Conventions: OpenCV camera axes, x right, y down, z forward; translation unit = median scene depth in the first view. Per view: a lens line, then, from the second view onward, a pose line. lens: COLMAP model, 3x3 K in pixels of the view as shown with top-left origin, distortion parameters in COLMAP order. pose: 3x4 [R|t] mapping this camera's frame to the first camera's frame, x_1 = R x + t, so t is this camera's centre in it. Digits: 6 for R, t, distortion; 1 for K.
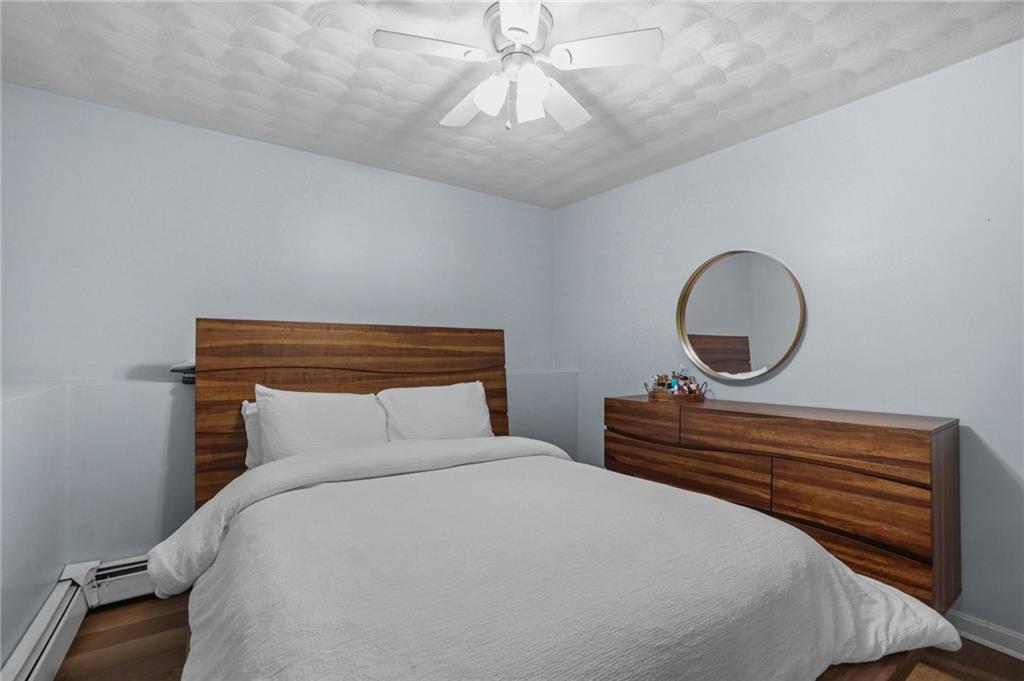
lens RADIAL K [[460.4, 0, 510.7], [0, 460.4, 349.7], [0, 0, 1]] dist [-0.057727, 0.021907]
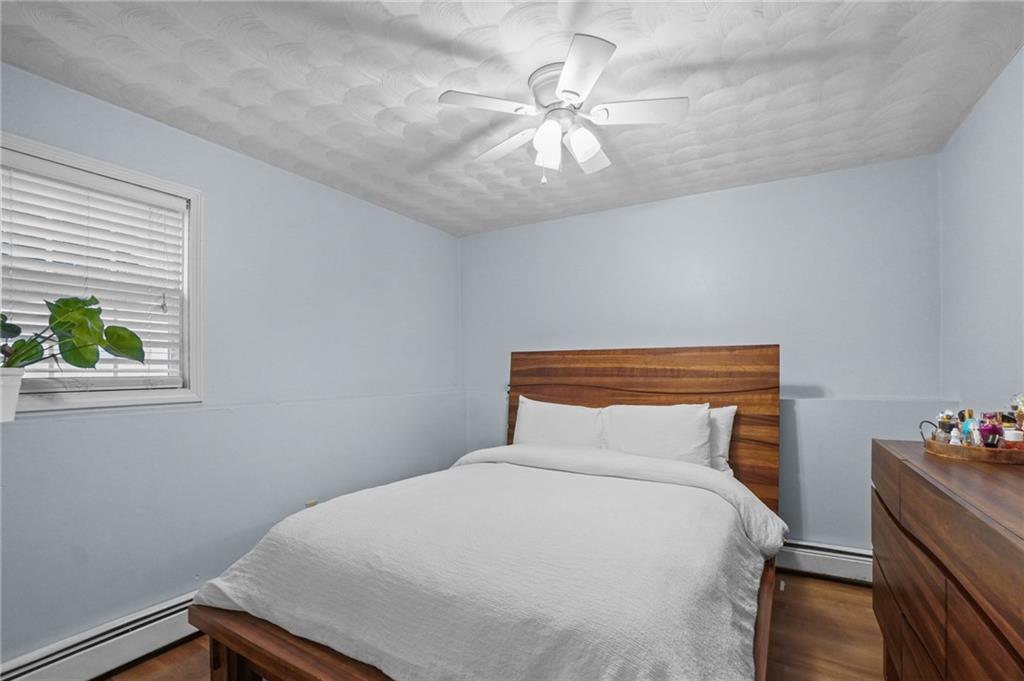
lens RADIAL K [[477.3, 0, 510.2], [0, 477.3, 371.2], [0, 0, 1]] dist [-0.056408, 0.025904]
pose [[0.391419, -0.007451, -0.920183, 0.712730], [0.011808, 0.999926, -0.003074, 0.001357], [0.920137, -0.009662, 0.391477, 0.286062]]
